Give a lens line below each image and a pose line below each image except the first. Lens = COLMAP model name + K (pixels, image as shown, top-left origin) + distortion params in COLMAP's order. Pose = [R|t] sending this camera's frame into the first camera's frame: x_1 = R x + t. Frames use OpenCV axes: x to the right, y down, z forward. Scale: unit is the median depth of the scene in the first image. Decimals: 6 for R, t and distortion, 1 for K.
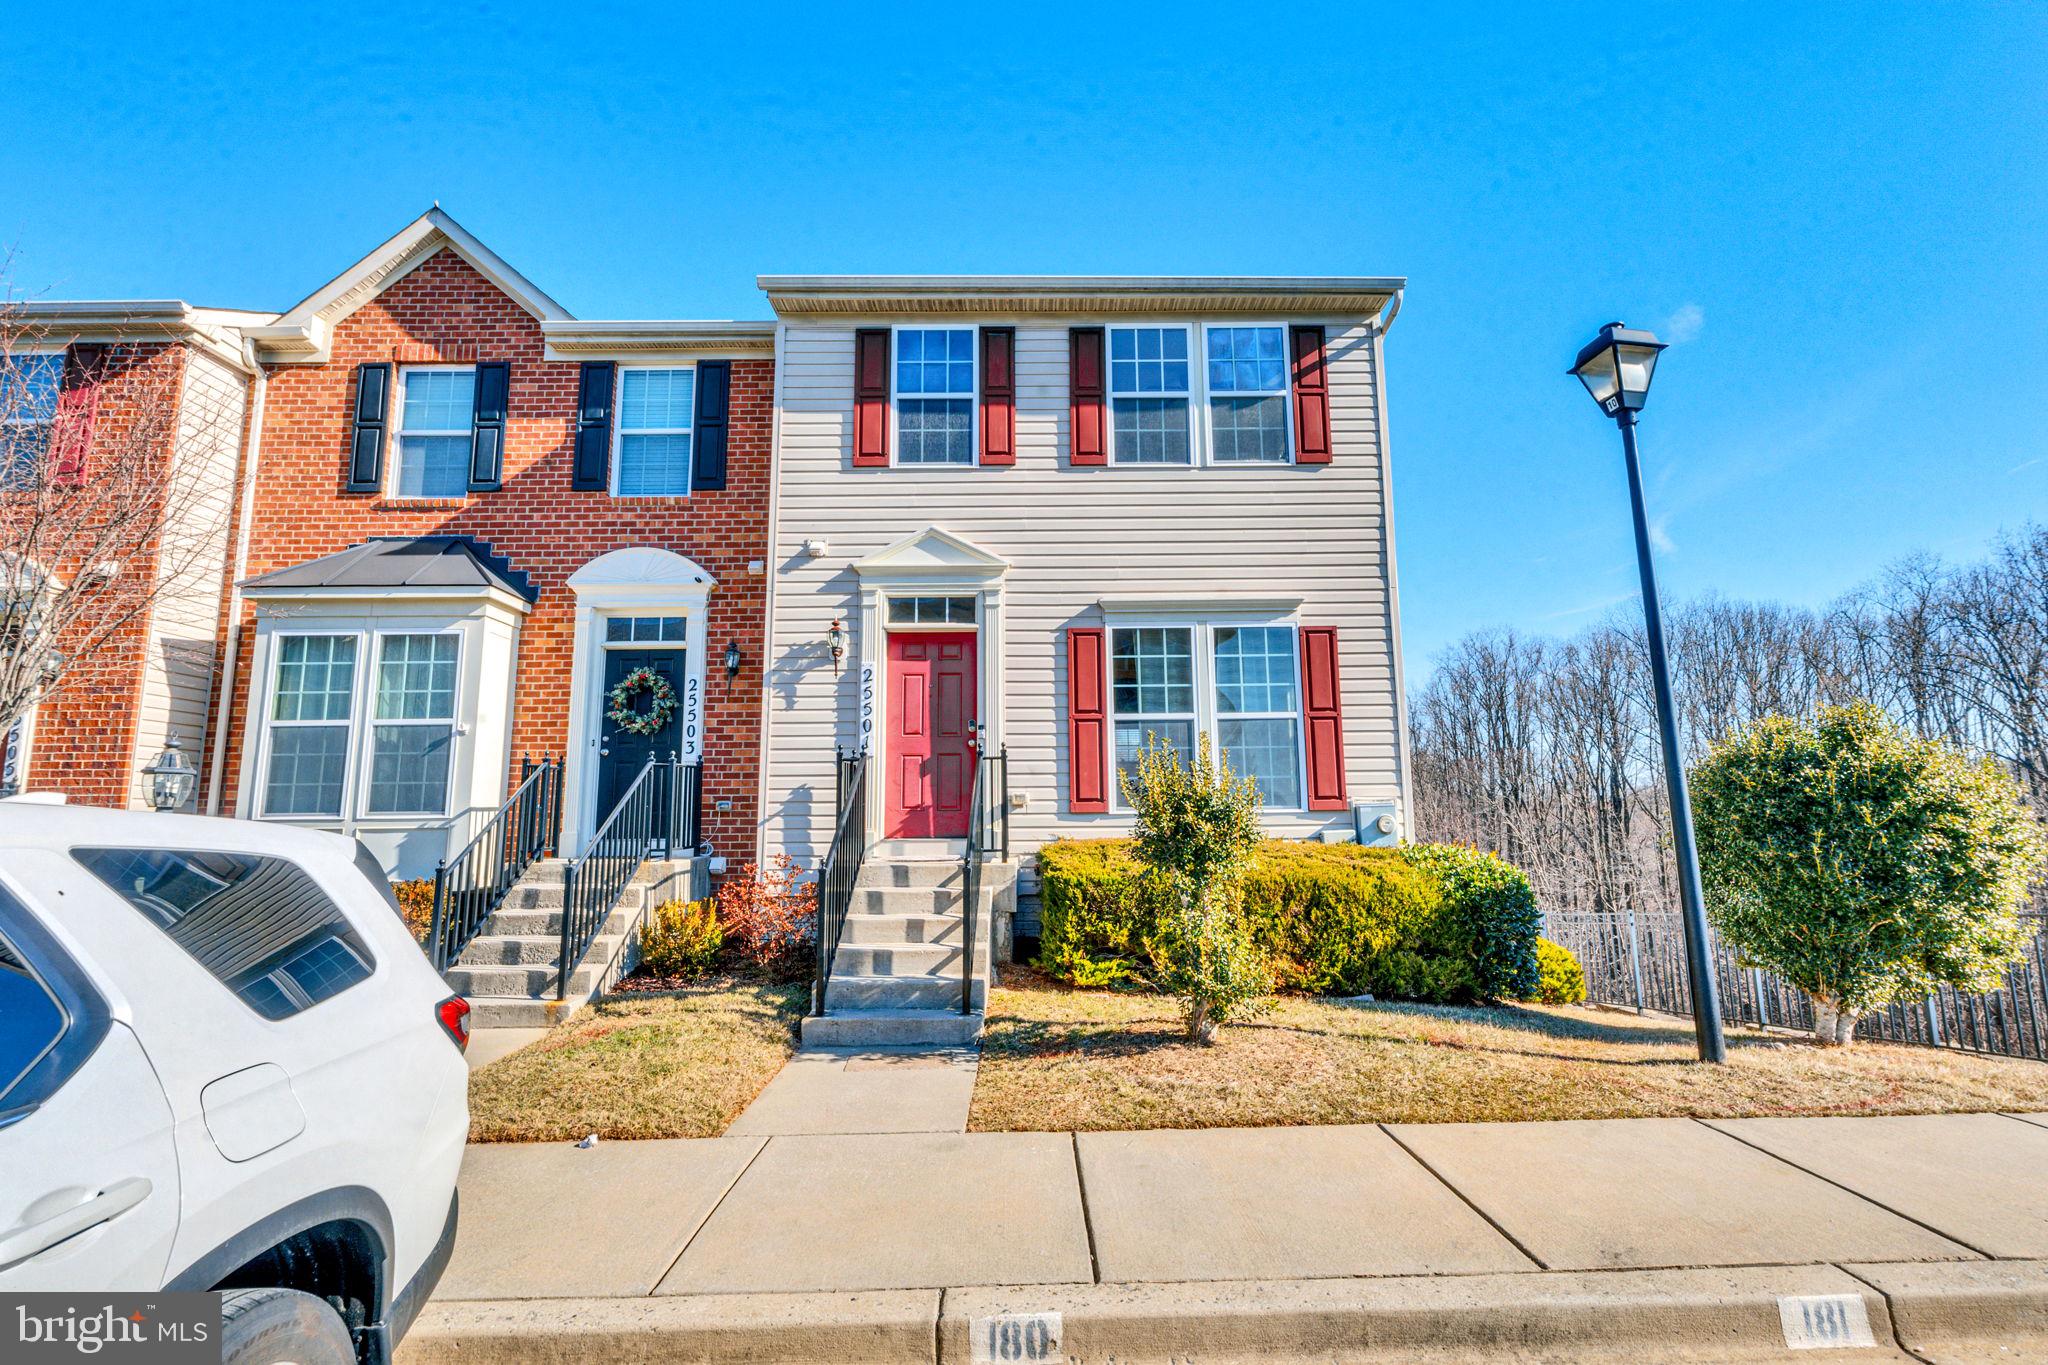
lens RADIAL K [[952.2, 0, 1028.8], [0, 952.2, 682.0], [0, 0, 1]] dist [0.003498, 0.000092]
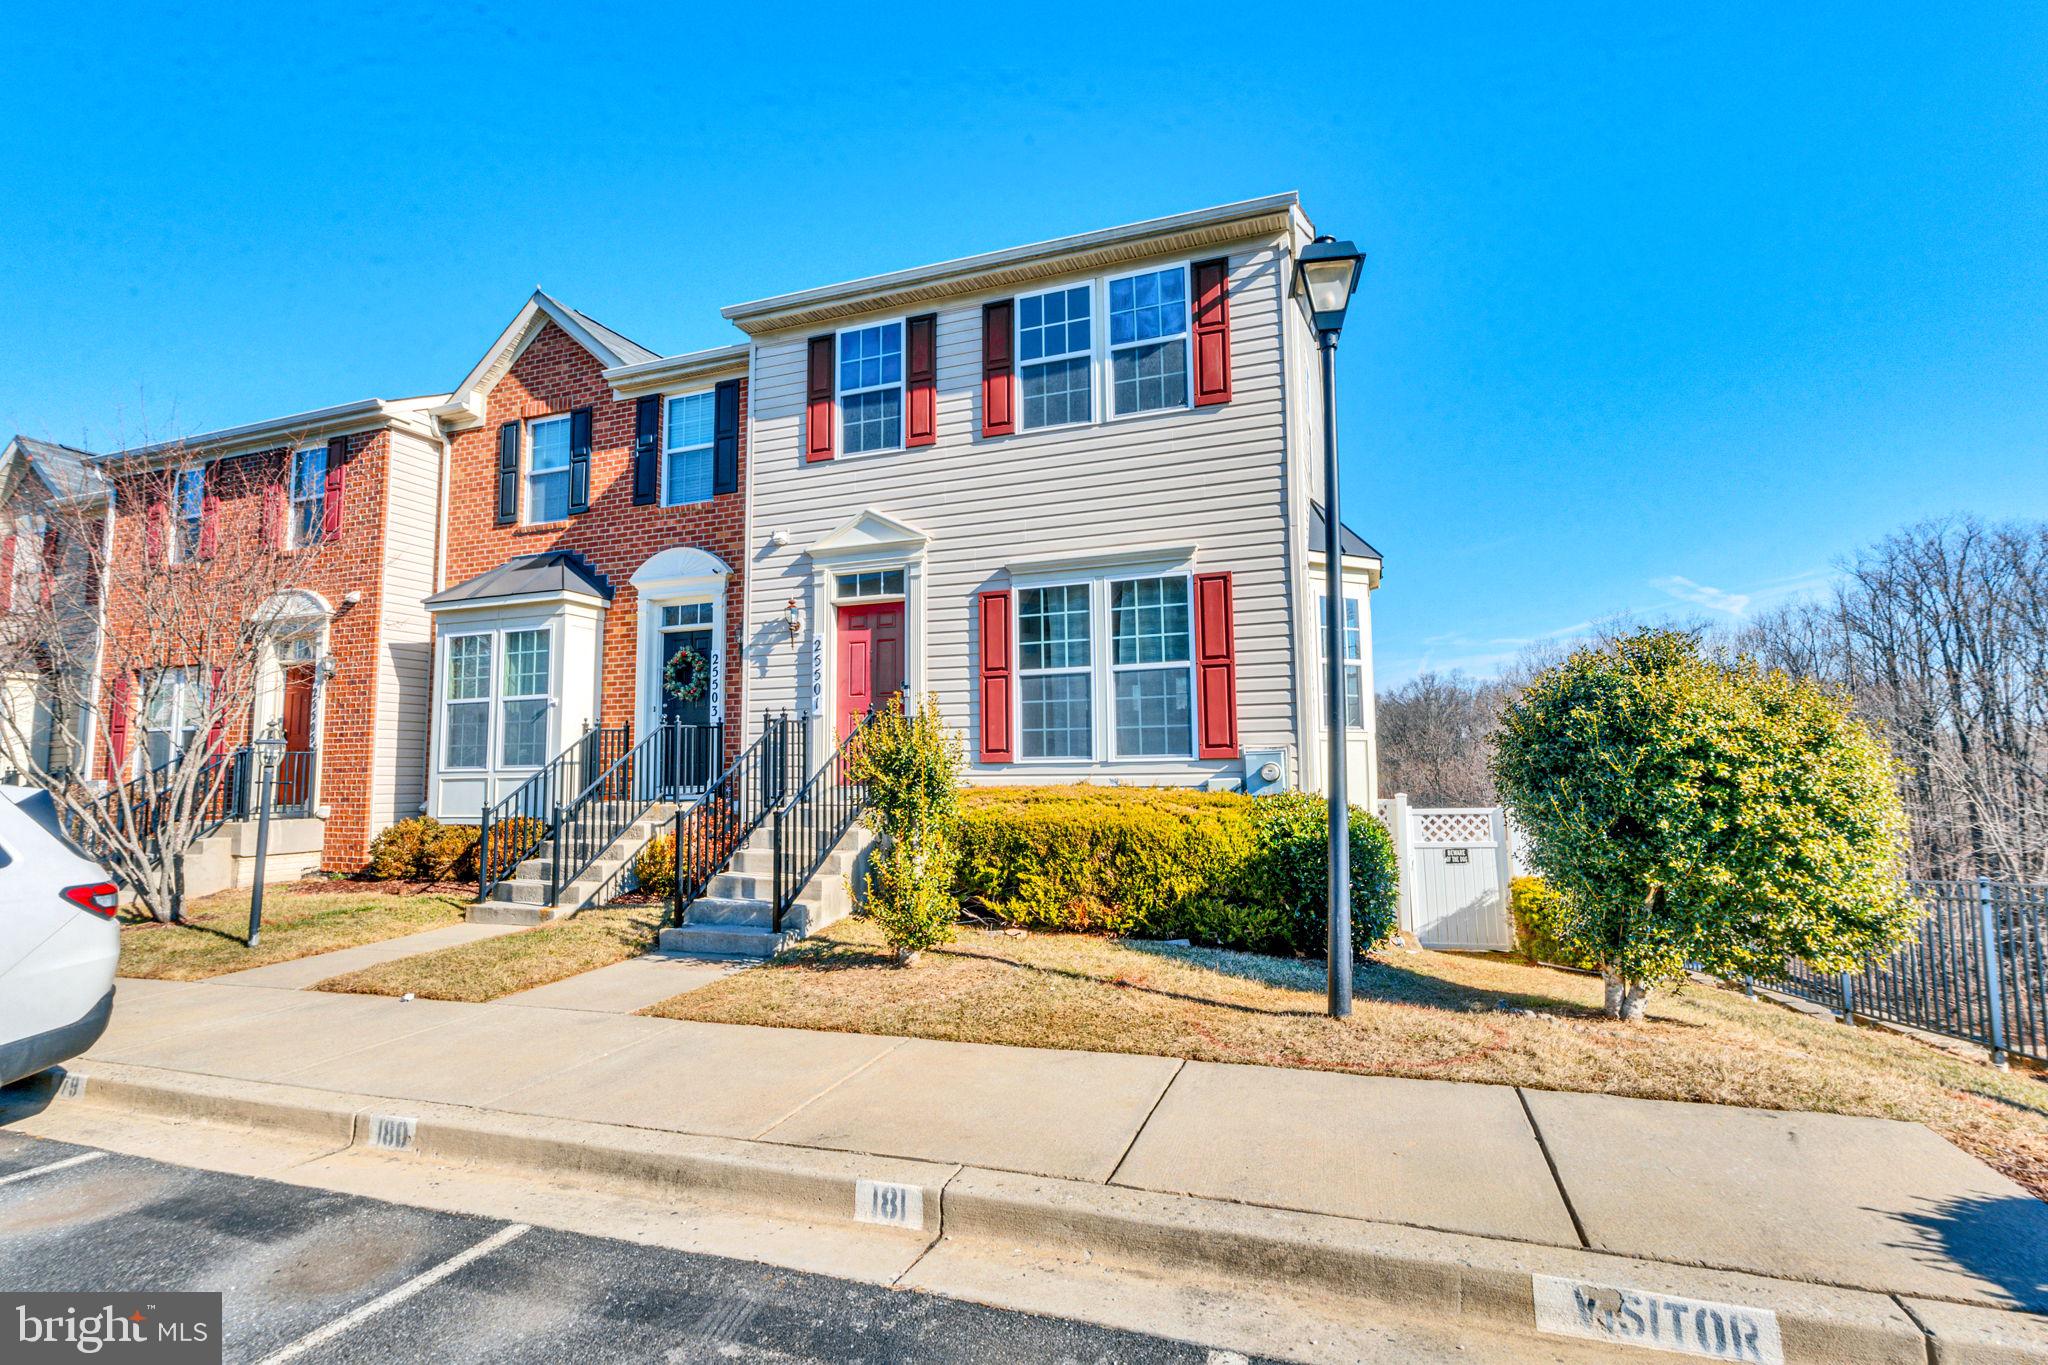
lens RADIAL K [[953.7, 0, 1024.4], [0, 953.7, 679.5], [0, 0, 1]] dist [0.005034, 0.000784]
pose [[0.937172, -0.037110, -0.346887, 0.443442], [0.055971, 0.997440, 0.044509, -0.003206], [0.344348, -0.061129, 0.936850, 0.001865]]
